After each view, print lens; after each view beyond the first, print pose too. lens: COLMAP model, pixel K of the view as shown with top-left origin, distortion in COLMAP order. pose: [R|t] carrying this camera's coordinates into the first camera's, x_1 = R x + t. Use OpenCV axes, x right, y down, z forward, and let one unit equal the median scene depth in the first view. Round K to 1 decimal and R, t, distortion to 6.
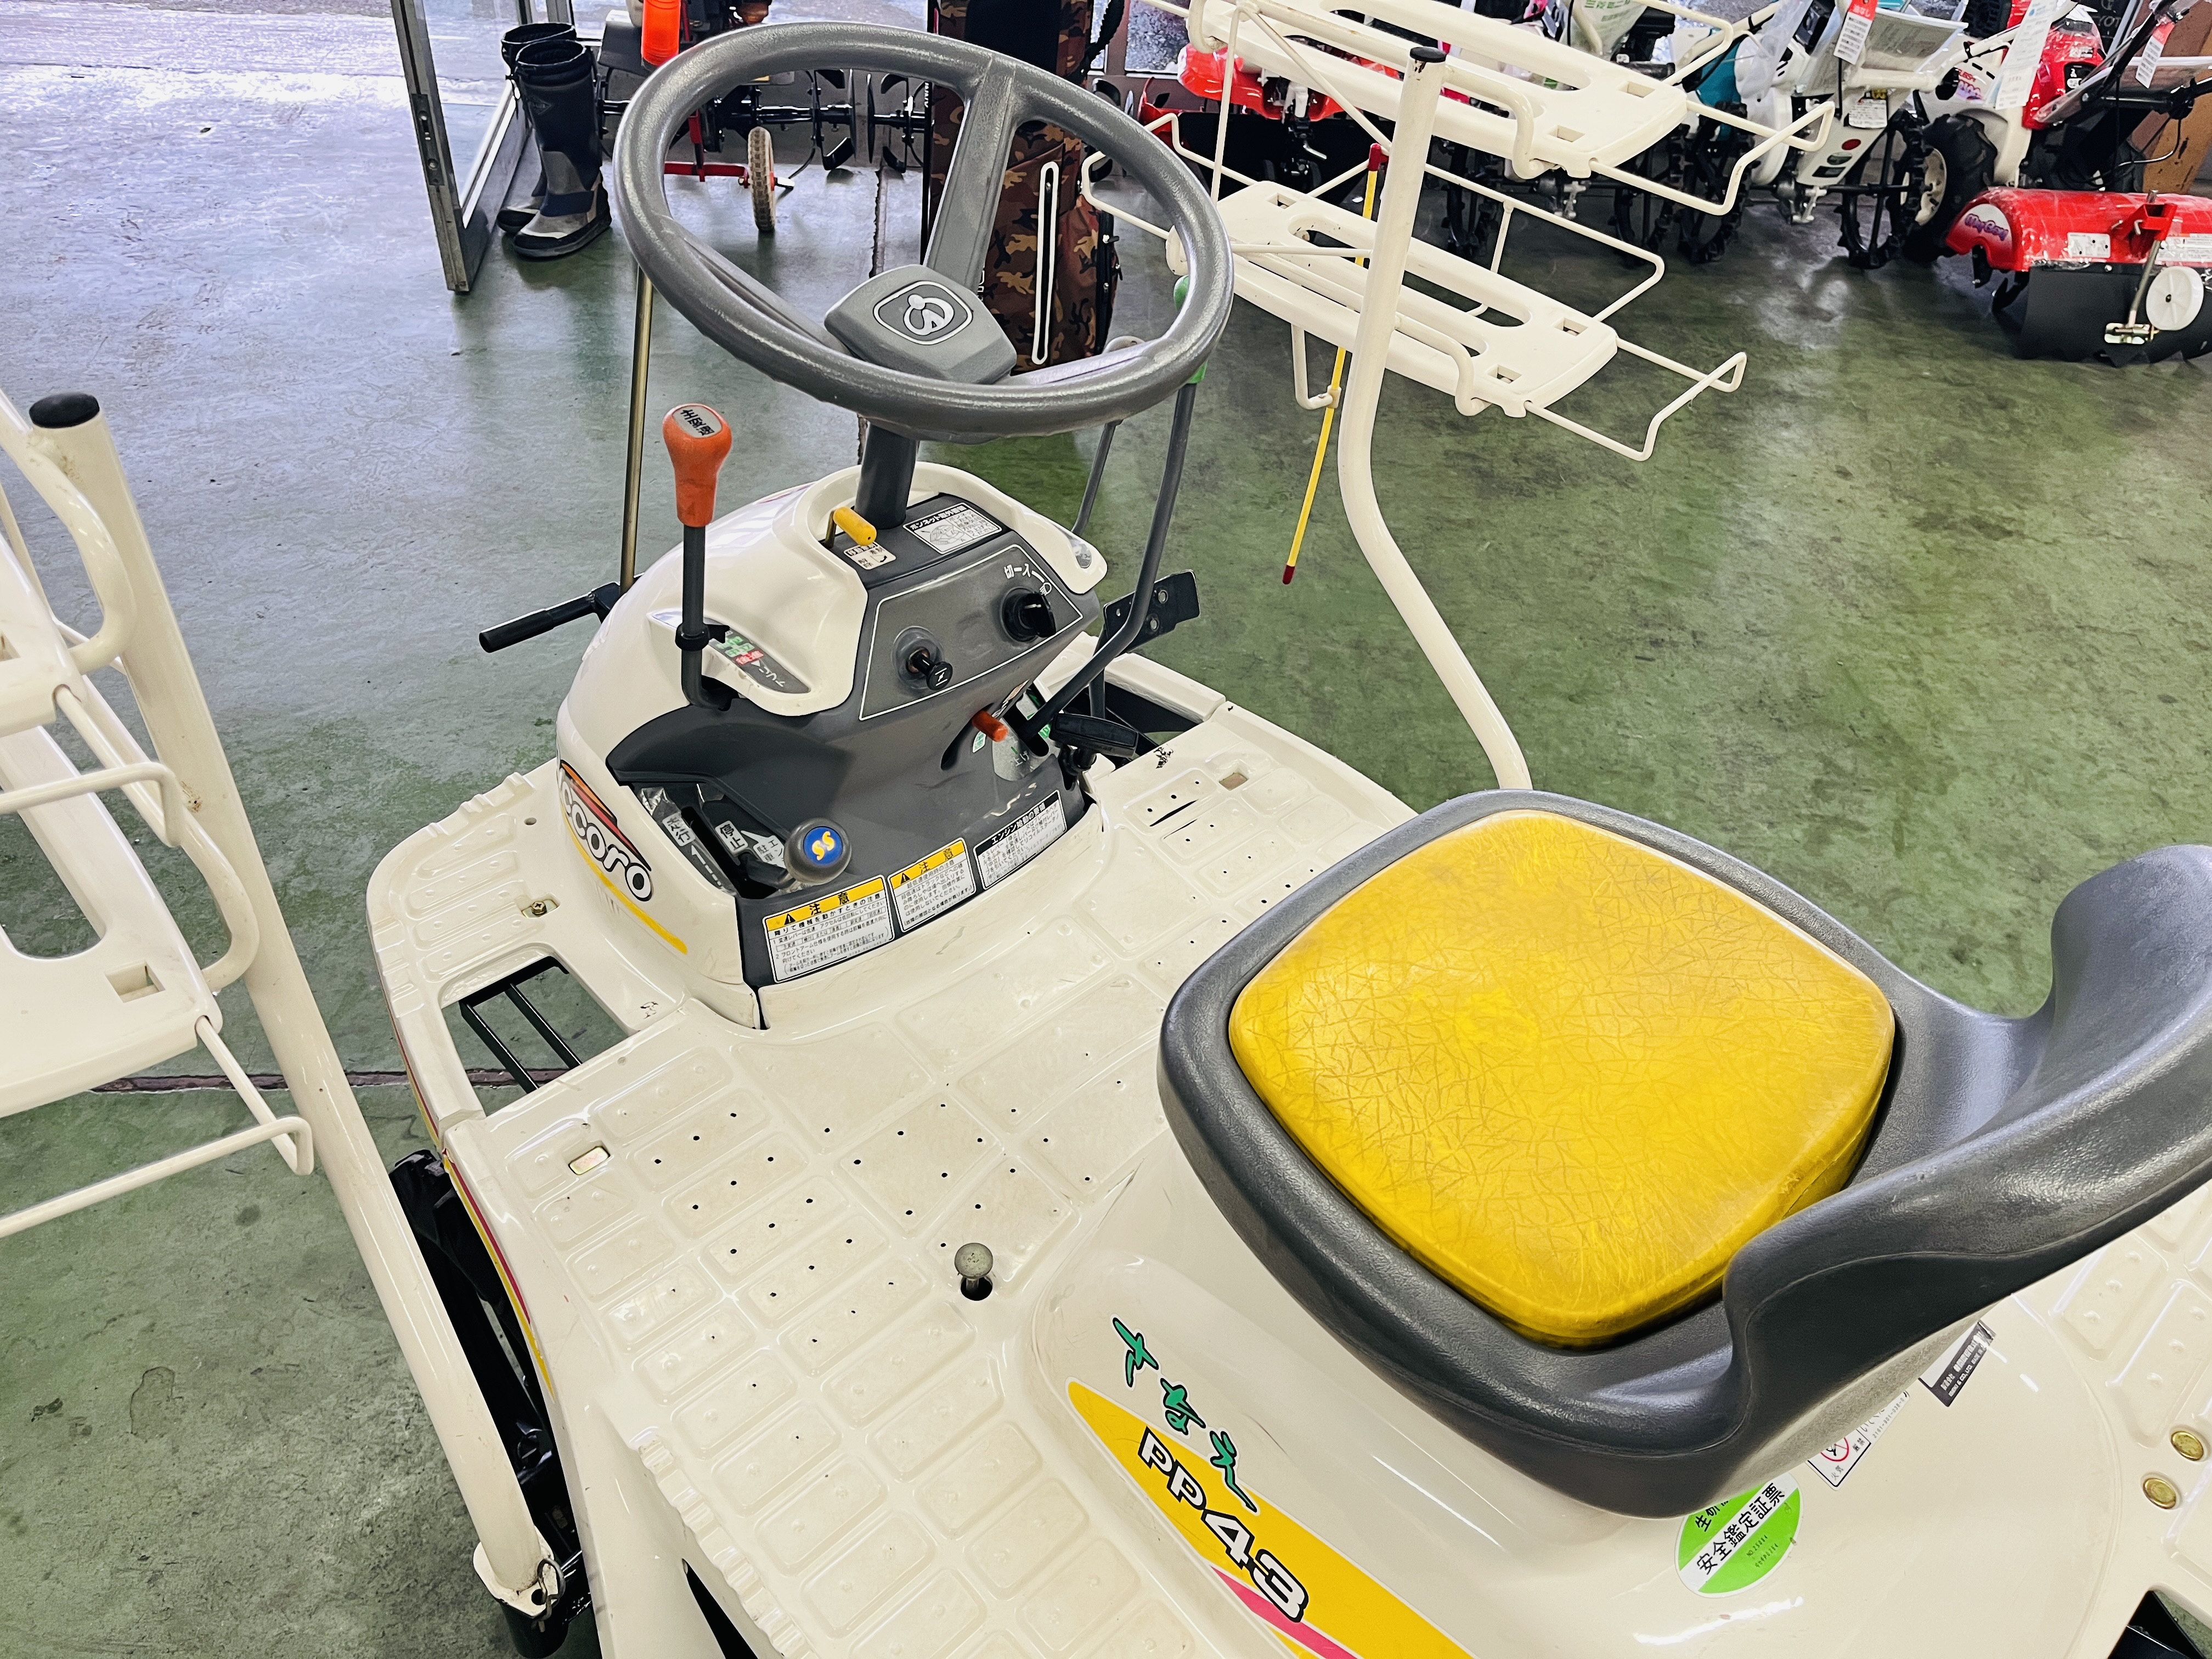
lens RADIAL K [[1633.5, 0, 1095.1], [0, 1633.5, 820.7], [0, 0, 1]] dist [0.090723, -0.138722]
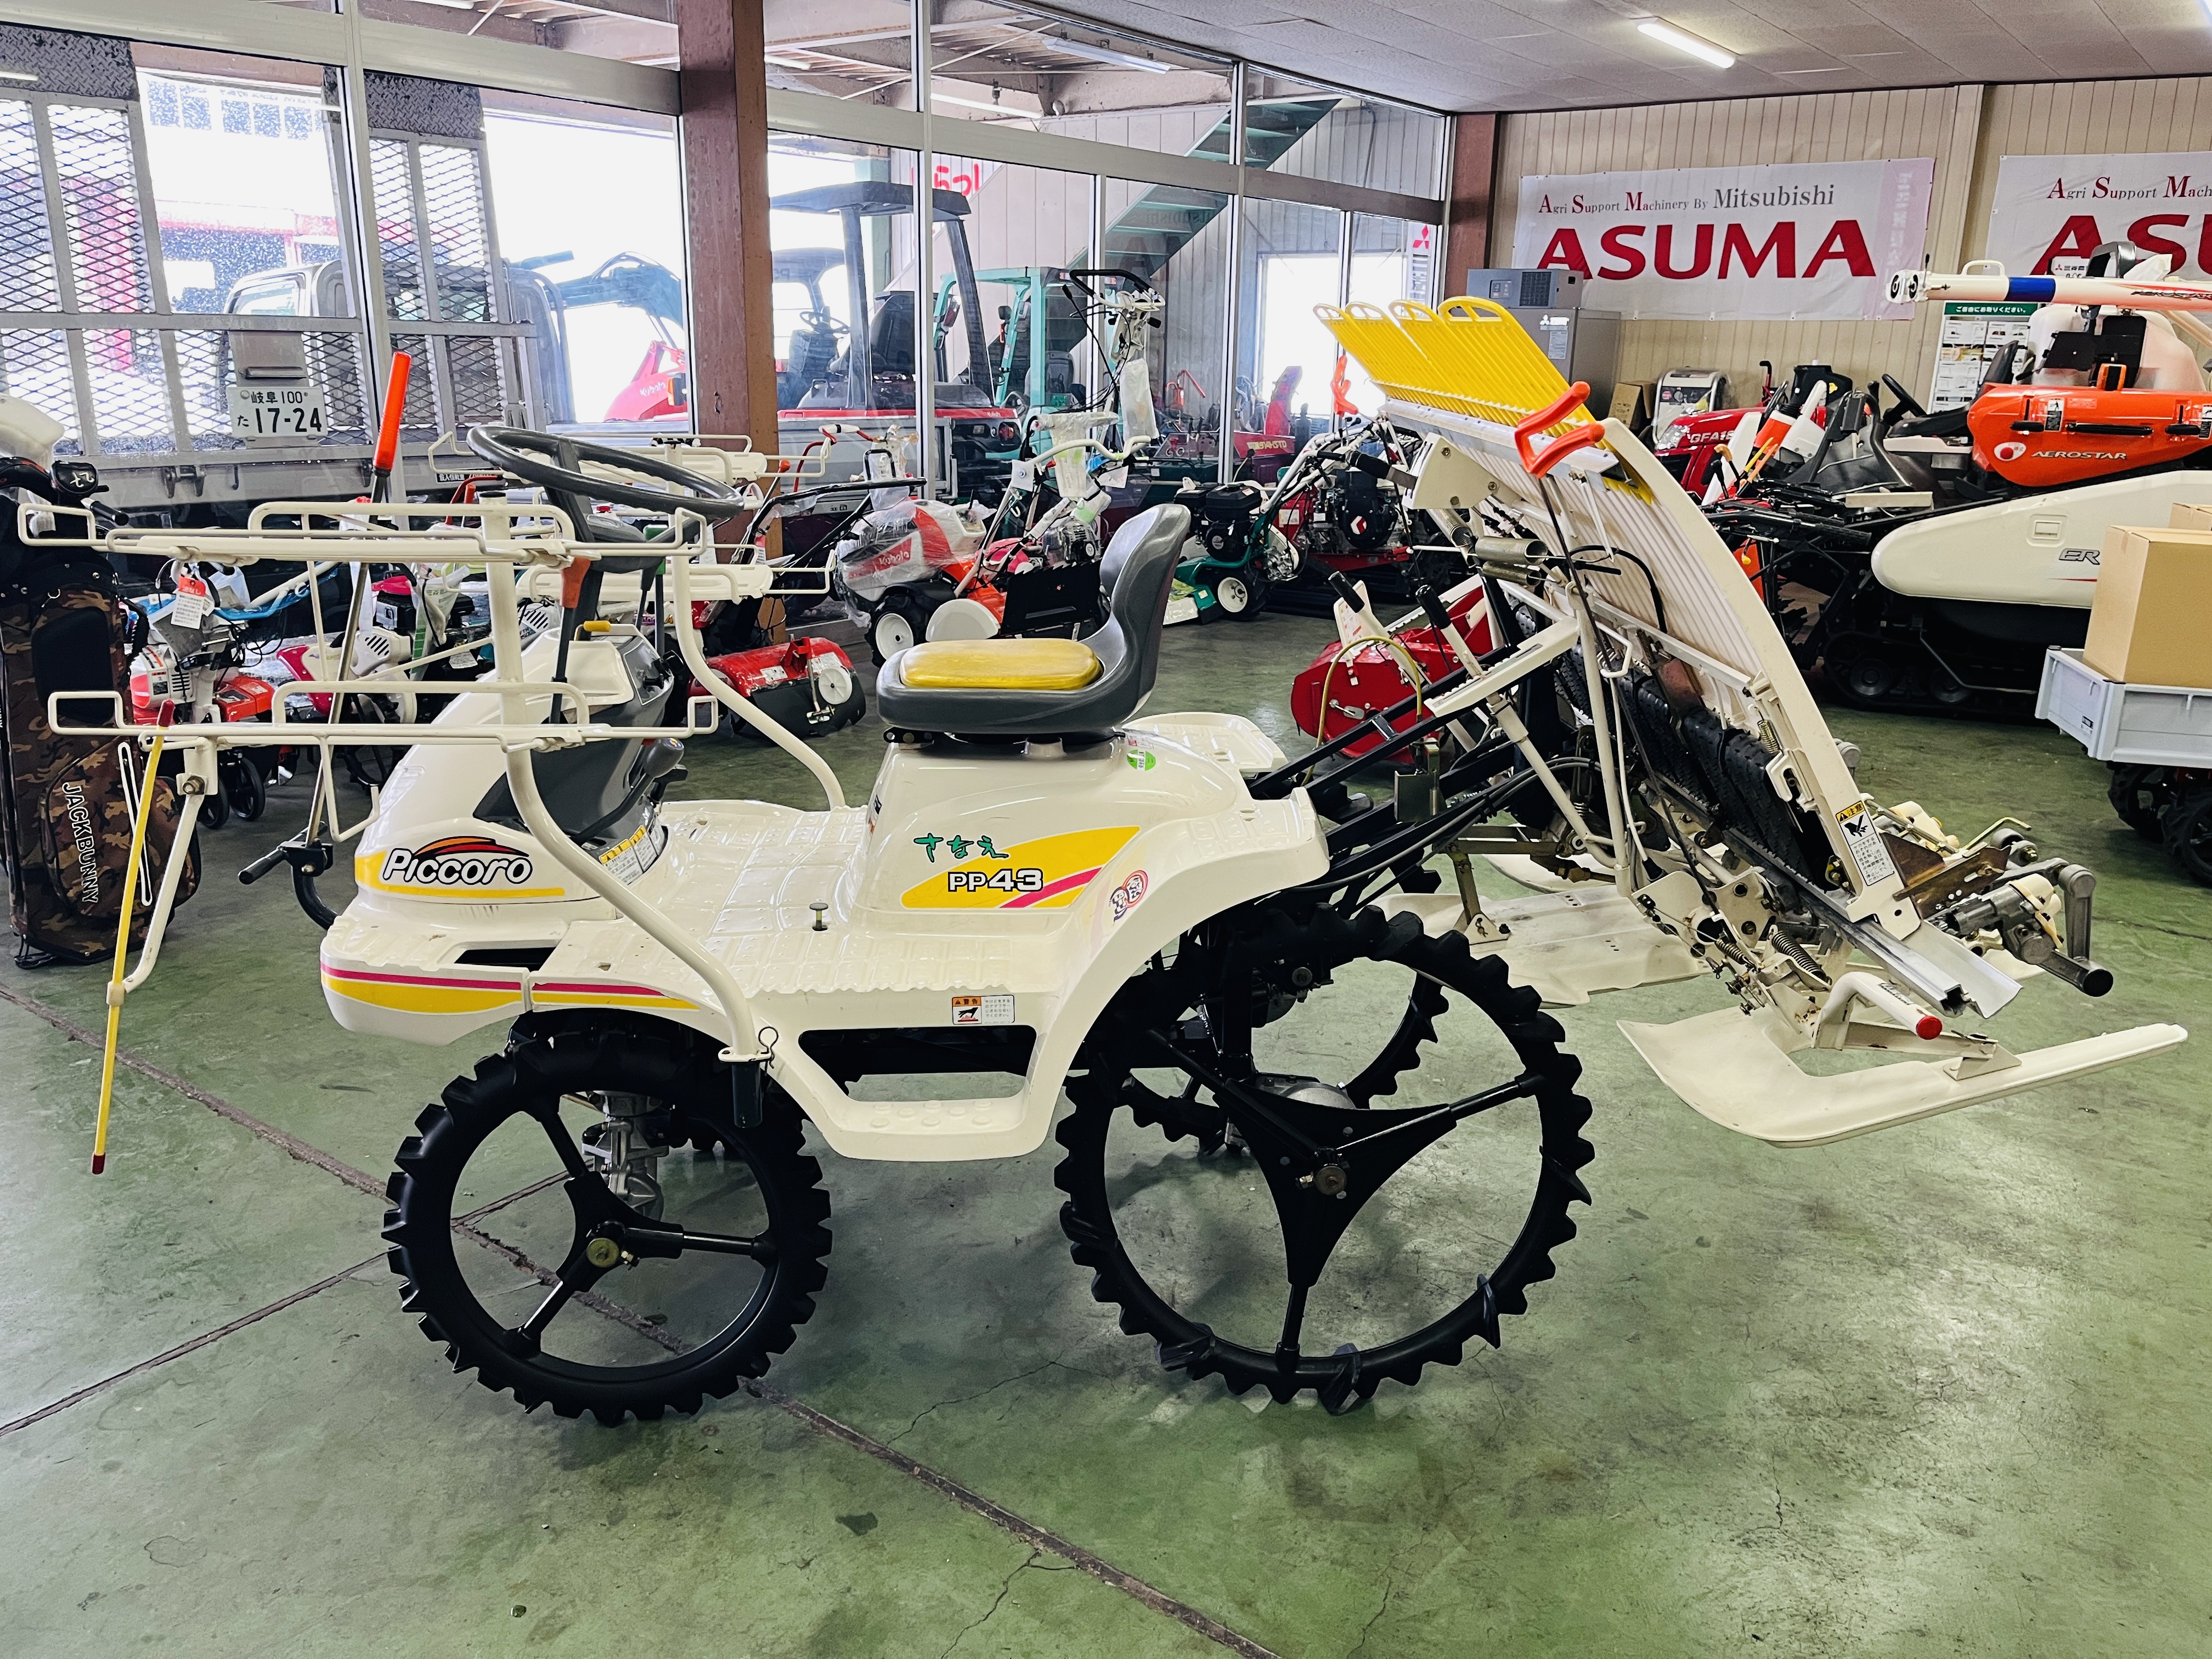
lens RADIAL K [[1633.5, 0, 1095.1], [0, 1633.5, 820.7], [0, 0, 1]] dist [0.090723, -0.138722]
pose [[0.646862, -0.271140, 0.712778, -1.058392], [0.533115, 0.829109, -0.168422, 0.583203], [-0.545305, 0.488939, 0.680868, -0.524046]]
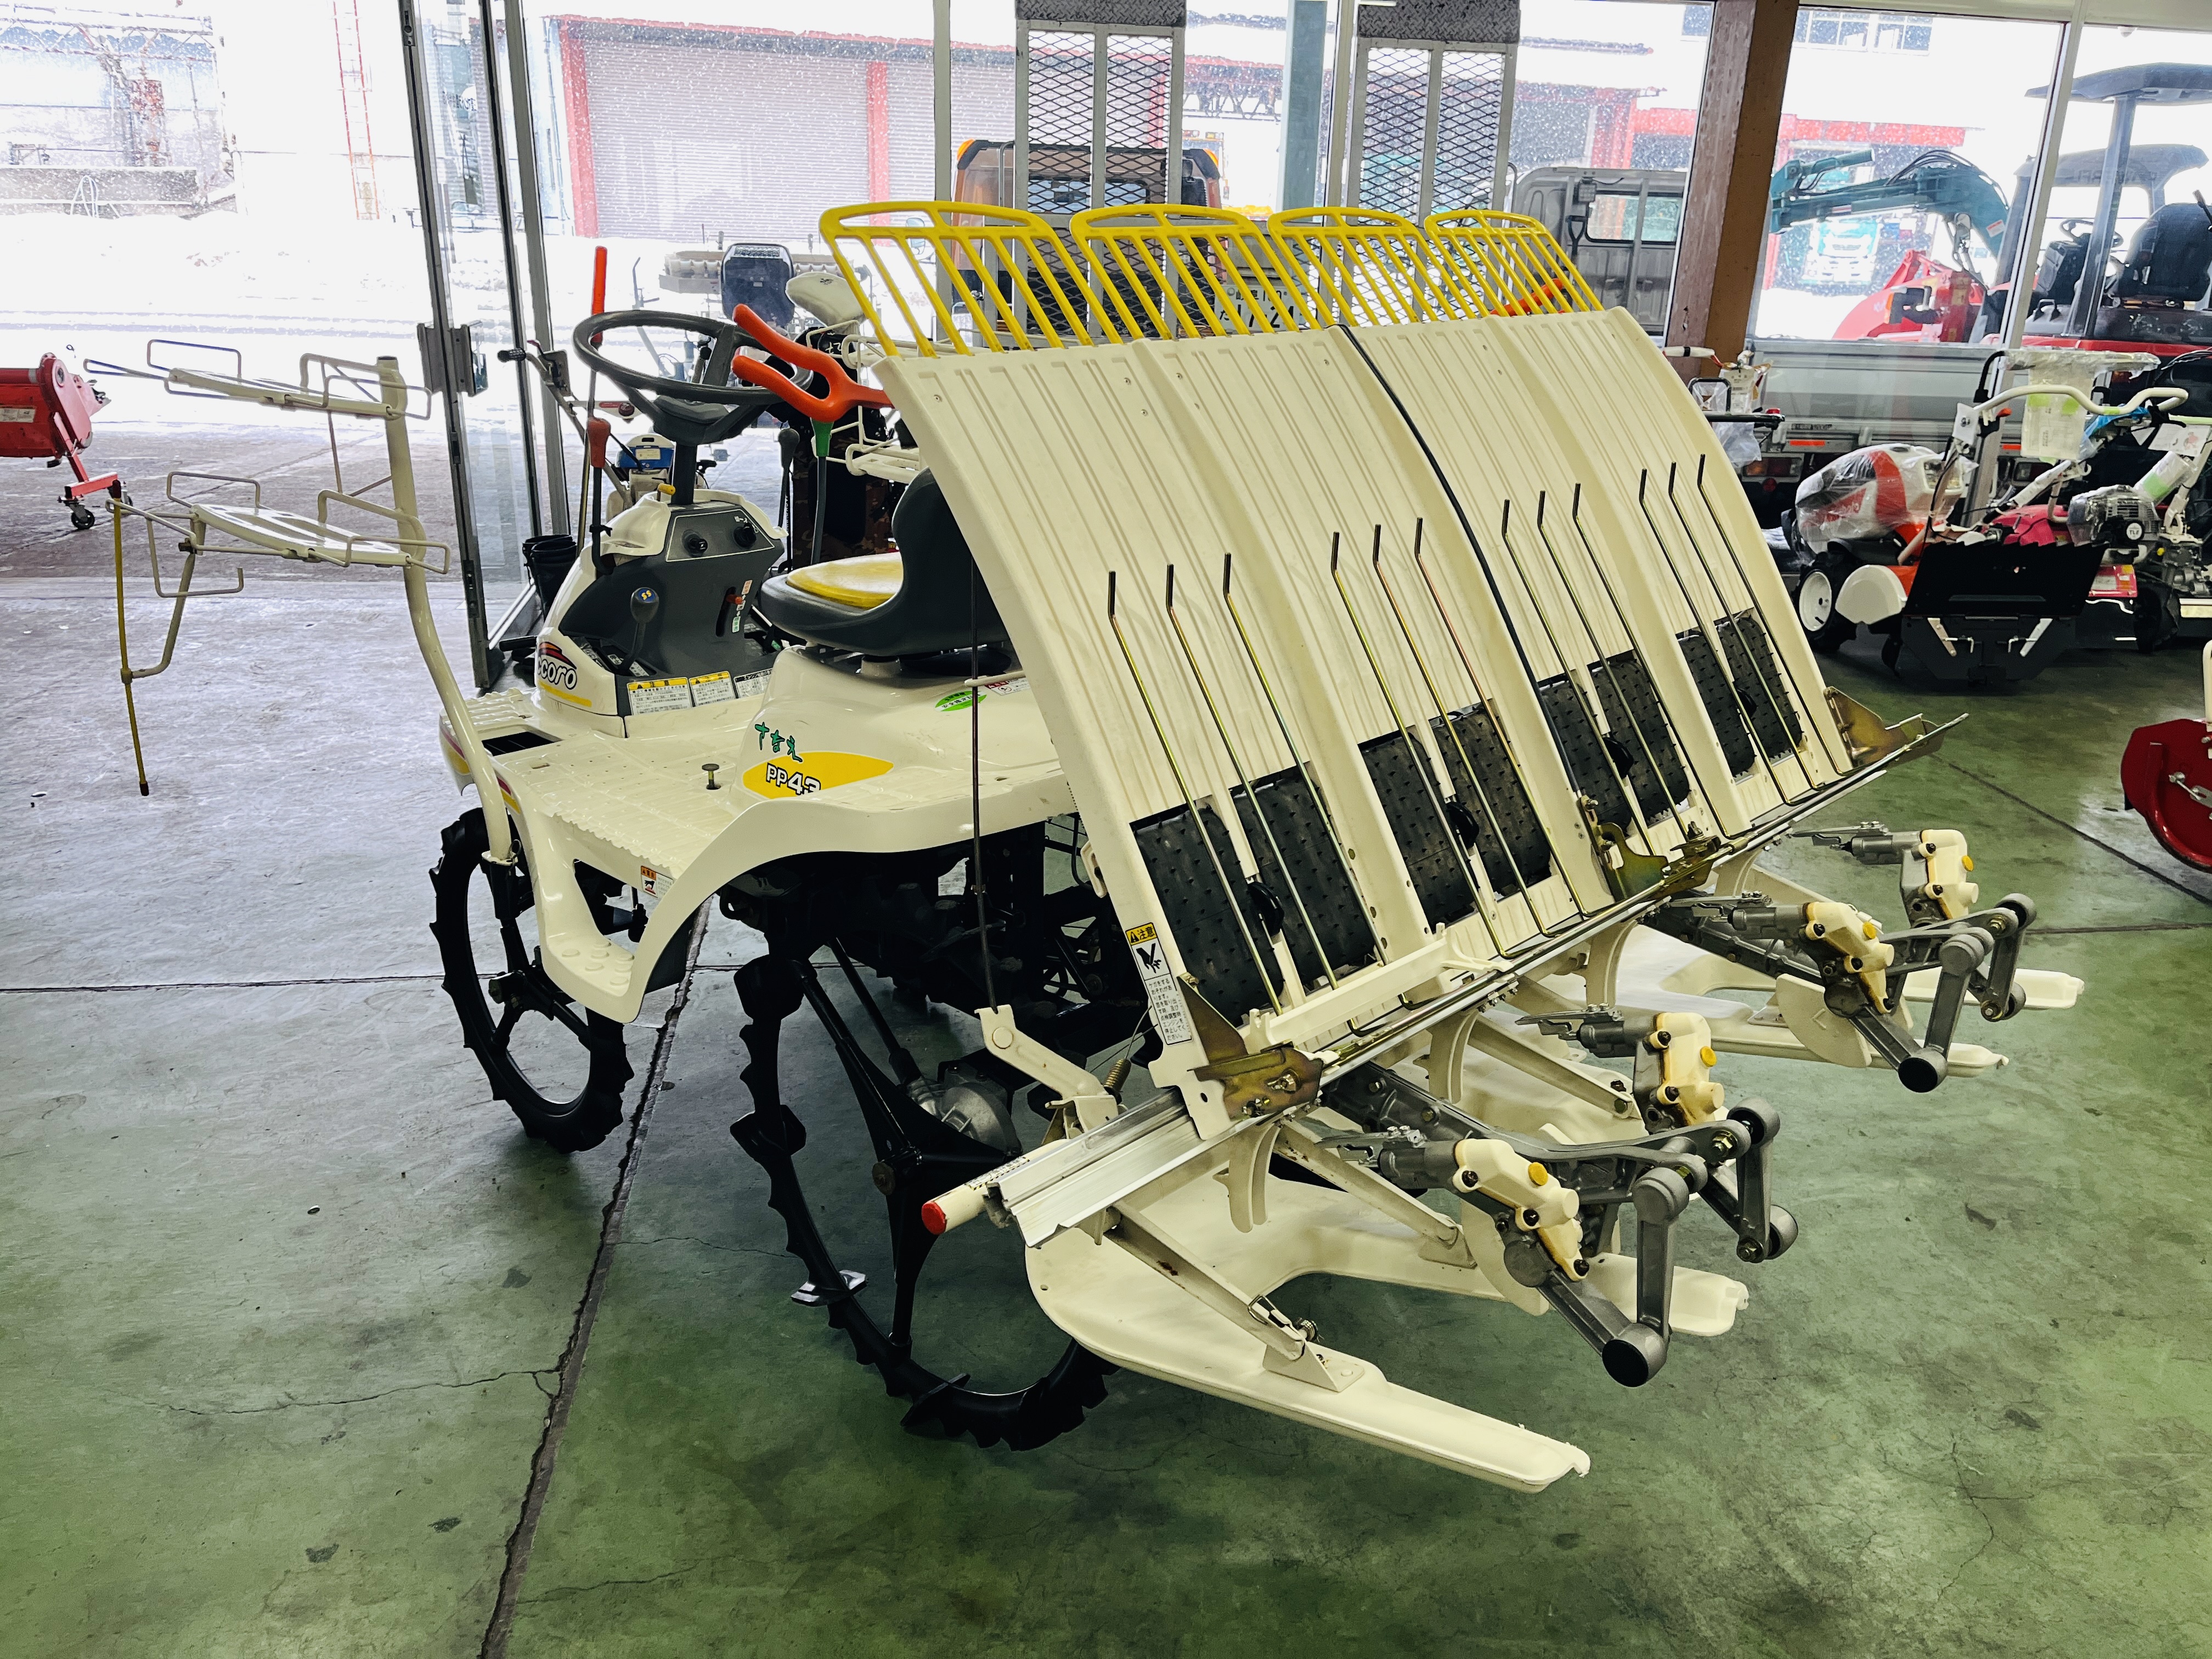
lens RADIAL K [[1633.5, 0, 1095.1], [0, 1633.5, 820.7], [0, 0, 1]] dist [0.090723, -0.138722]
pose [[0.998110, -0.056918, 0.023164, 0.327152], [0.061450, 0.926764, -0.370584, 0.991531], [-0.000375, 0.371307, 0.928510, -0.877134]]
